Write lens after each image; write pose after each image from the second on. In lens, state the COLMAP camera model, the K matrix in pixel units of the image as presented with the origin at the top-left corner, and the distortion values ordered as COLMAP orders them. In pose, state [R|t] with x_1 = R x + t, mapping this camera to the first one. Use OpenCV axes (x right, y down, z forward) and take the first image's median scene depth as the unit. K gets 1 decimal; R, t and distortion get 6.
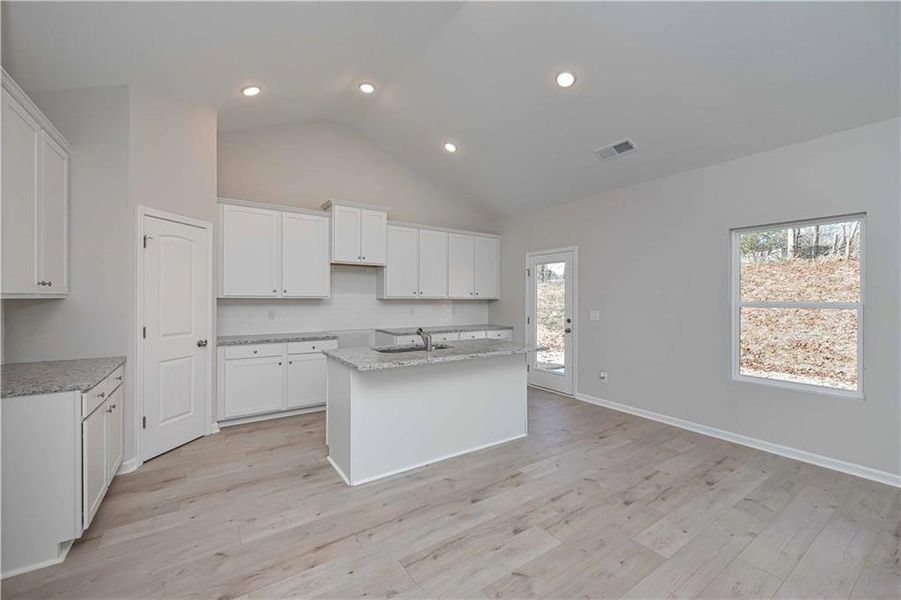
lens RADIAL K [[354.4, 0, 435.6], [0, 354.4, 298.9], [0, 0, 1]] dist [-0.000310, -0.000110]
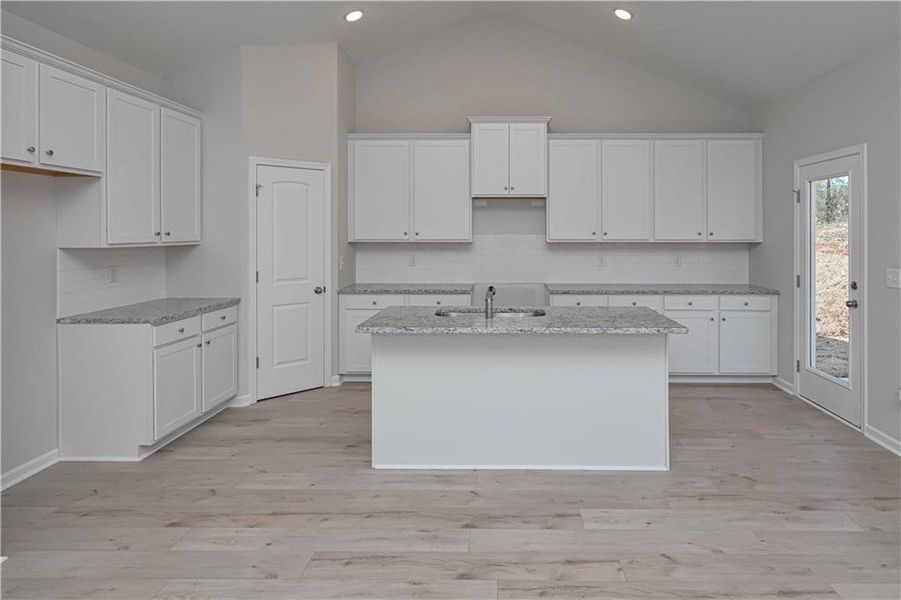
lens RADIAL K [[493.9, 0, 448.6], [0, 493.9, 238.5], [0, 0, 1]] dist [-0.001882, -0.000509]
pose [[0.837051, -0.001457, -0.547124, 0.320776], [0.002348, 0.999997, 0.000929, -0.012996], [0.547121, -0.002062, 0.837051, 0.062740]]
